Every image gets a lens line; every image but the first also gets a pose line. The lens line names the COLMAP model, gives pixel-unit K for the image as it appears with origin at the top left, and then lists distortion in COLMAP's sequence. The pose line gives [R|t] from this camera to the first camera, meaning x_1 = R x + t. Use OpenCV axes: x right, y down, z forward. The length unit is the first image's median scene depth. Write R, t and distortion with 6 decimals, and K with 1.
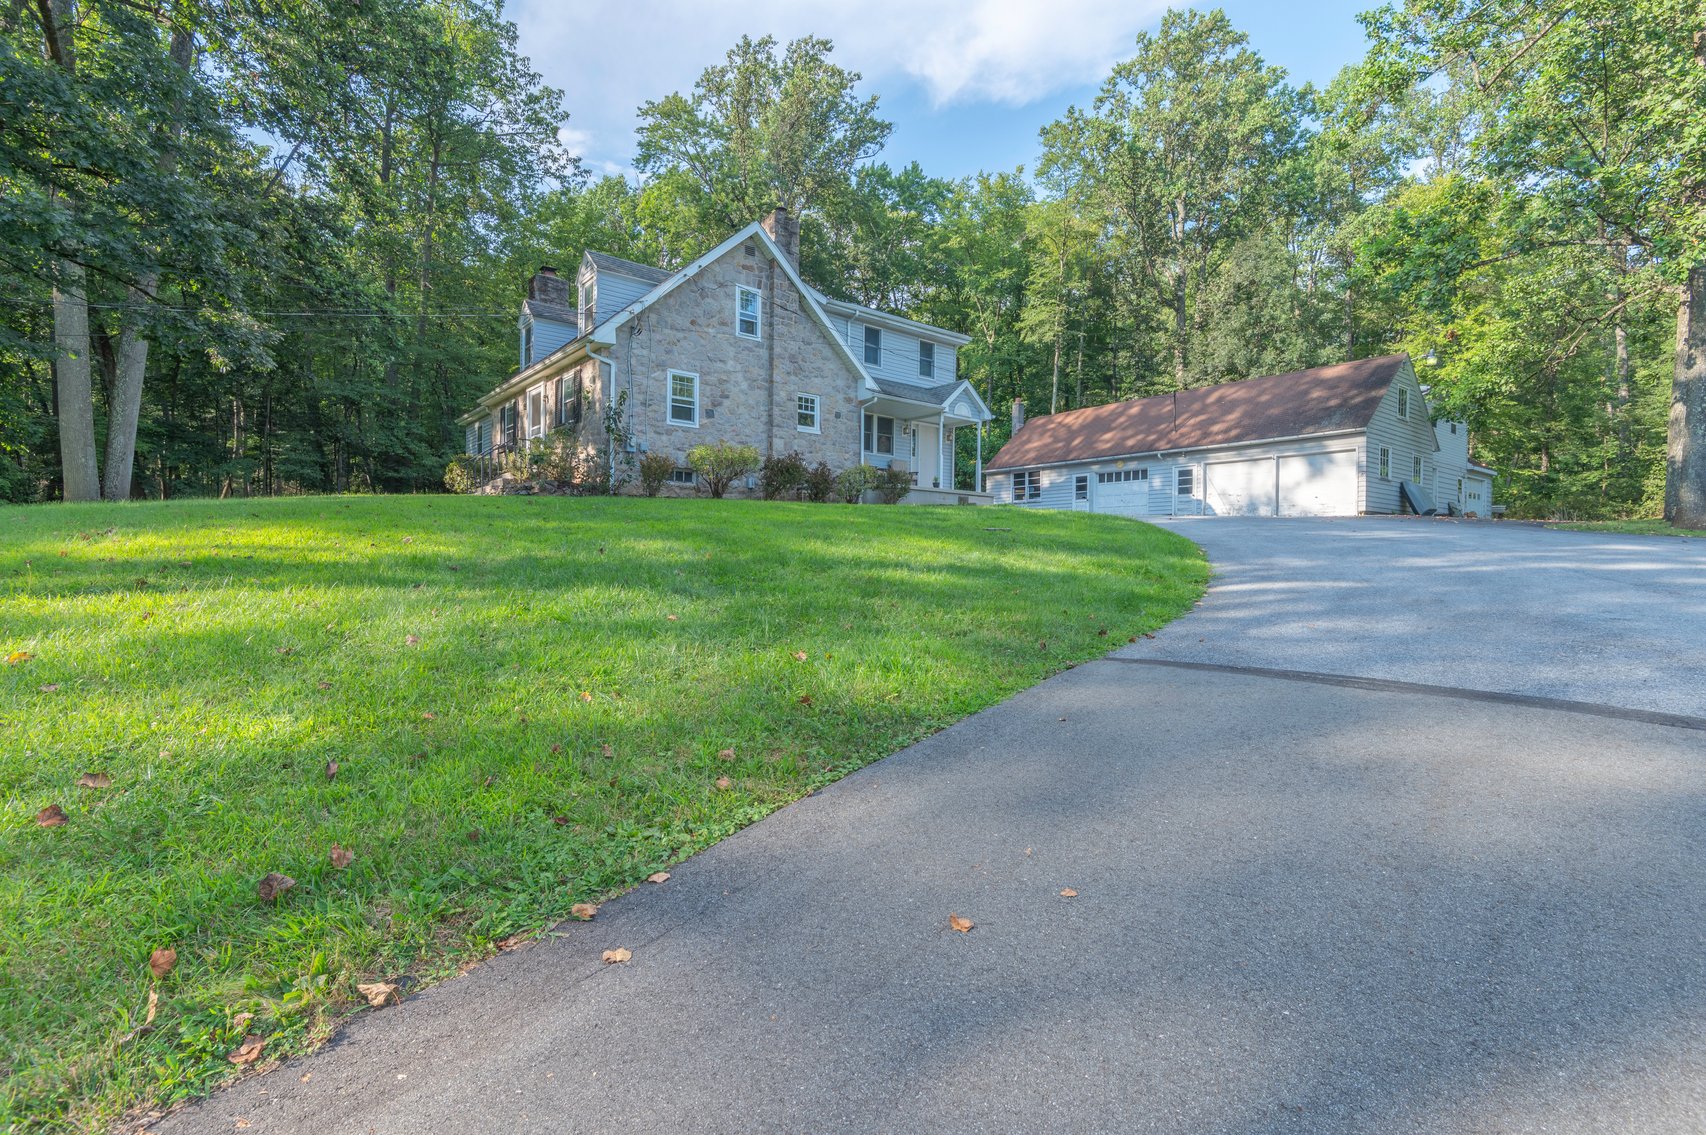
lens RADIAL K [[785.1, 0, 855.5], [0, 785.1, 578.3], [0, 0, 1]] dist [-0.015909, -0.003234]
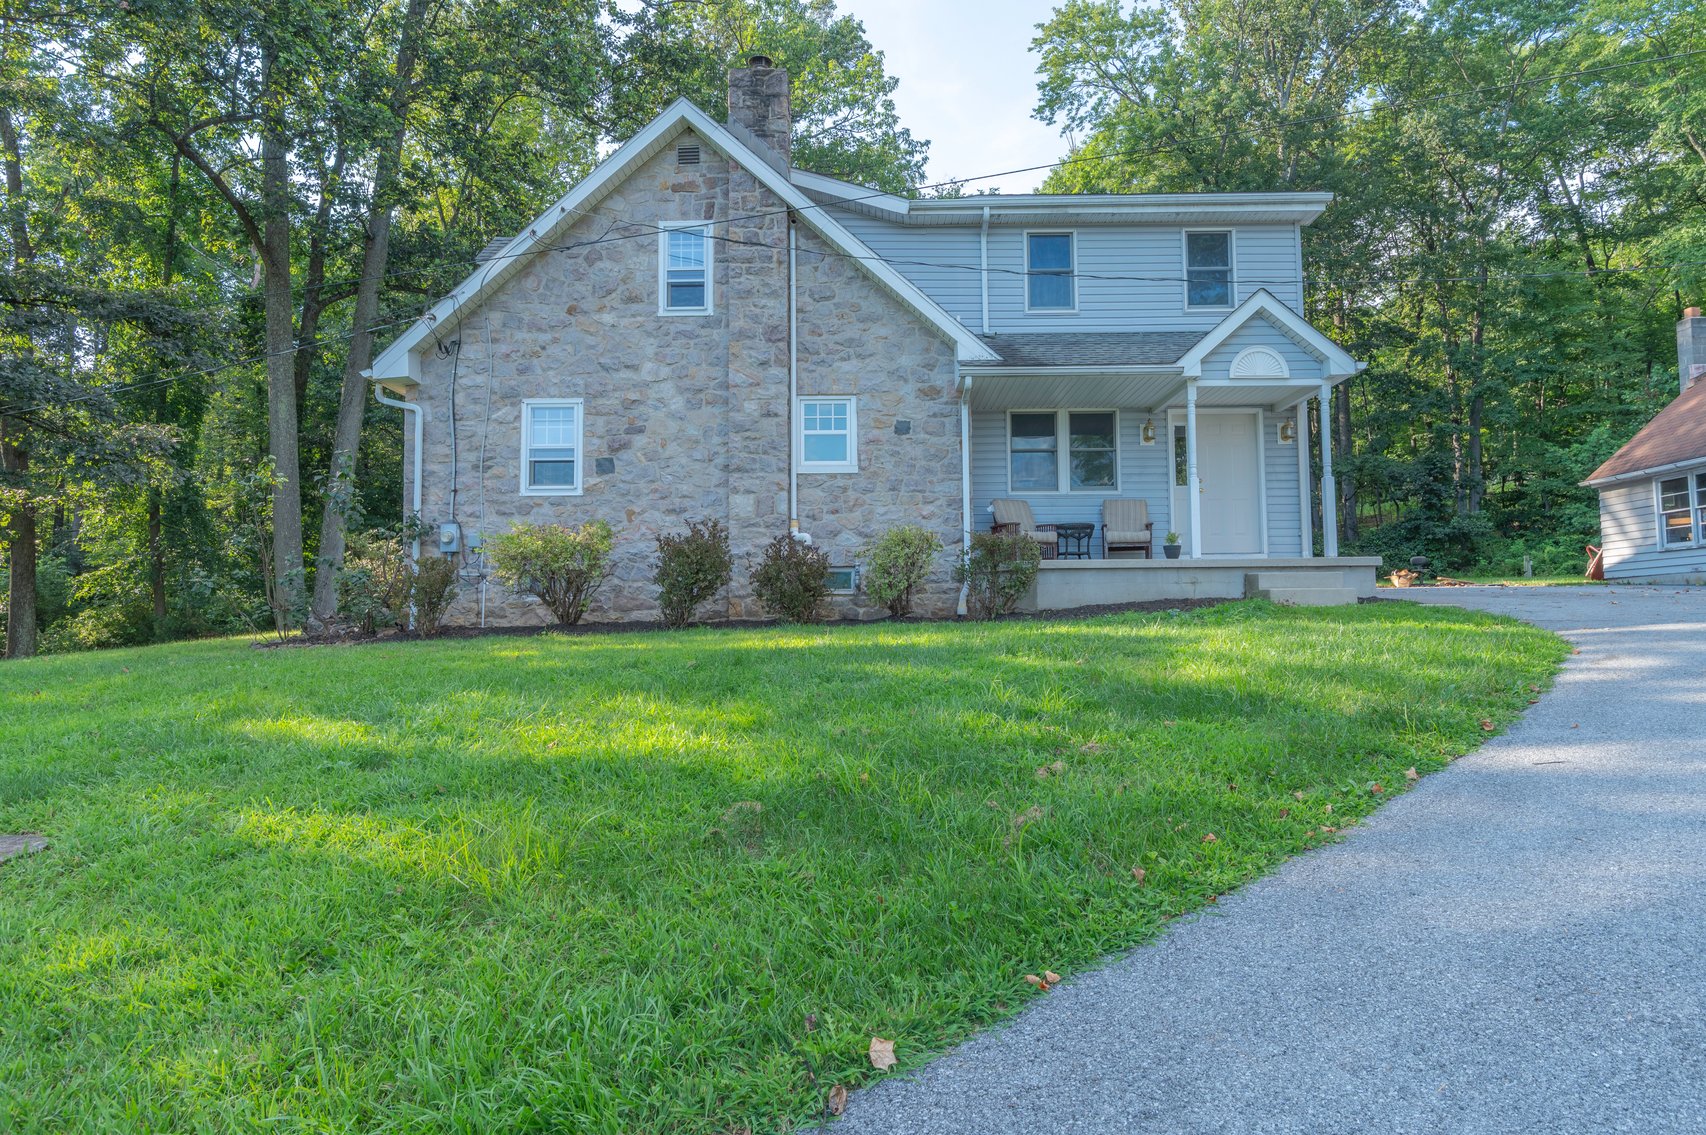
lens RADIAL K [[965.3, 0, 851.3], [0, 965.3, 572.4], [0, 0, 1]] dist [-0.018472, -0.000662]
pose [[0.762508, -0.055933, -0.644556, 0.250480], [0.003697, 0.996616, -0.082109, -0.054041], [0.646968, 0.060226, 0.760135, 0.406348]]
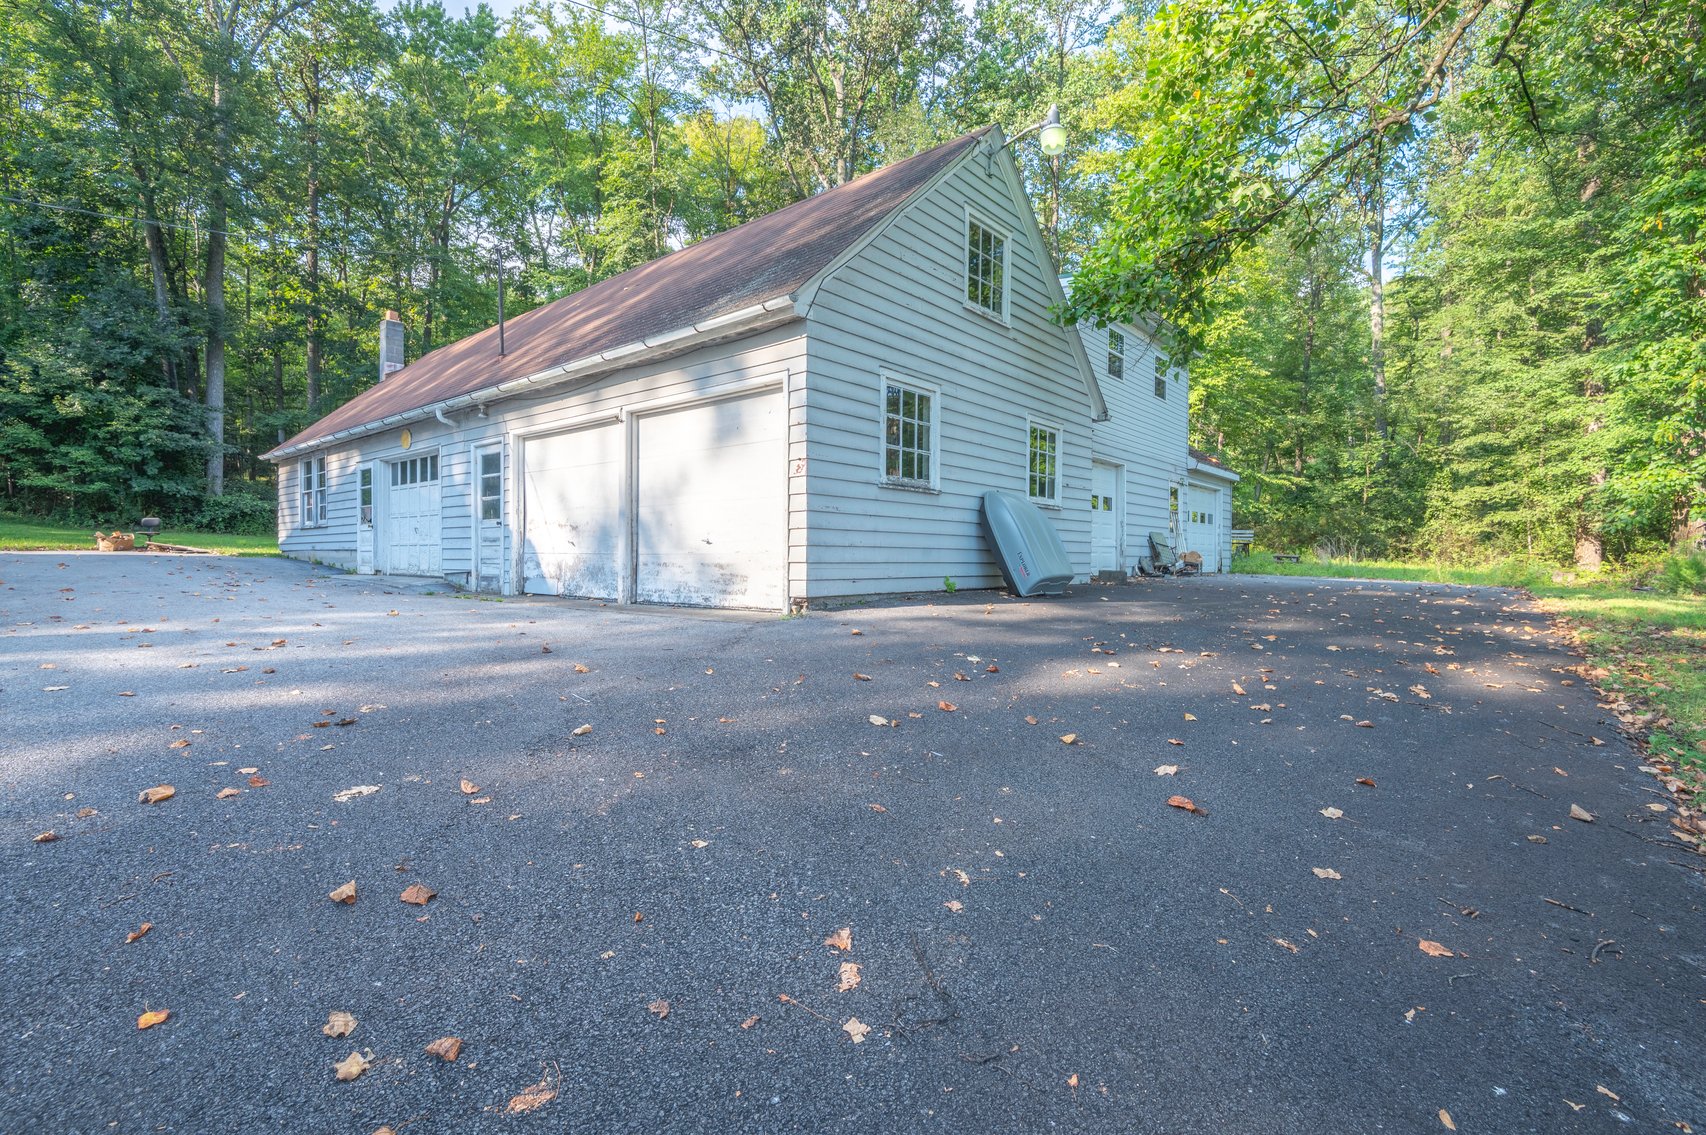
lens RADIAL K [[785.1, 0, 850.5], [0, 785.1, 569.7], [0, 0, 1]] dist [-0.015909, -0.003234]
pose [[0.975787, -0.007272, 0.218602, 0.524727], [0.008939, 0.999938, -0.006636, -0.082899], [-0.218540, 0.008429, 0.975792, 0.622758]]
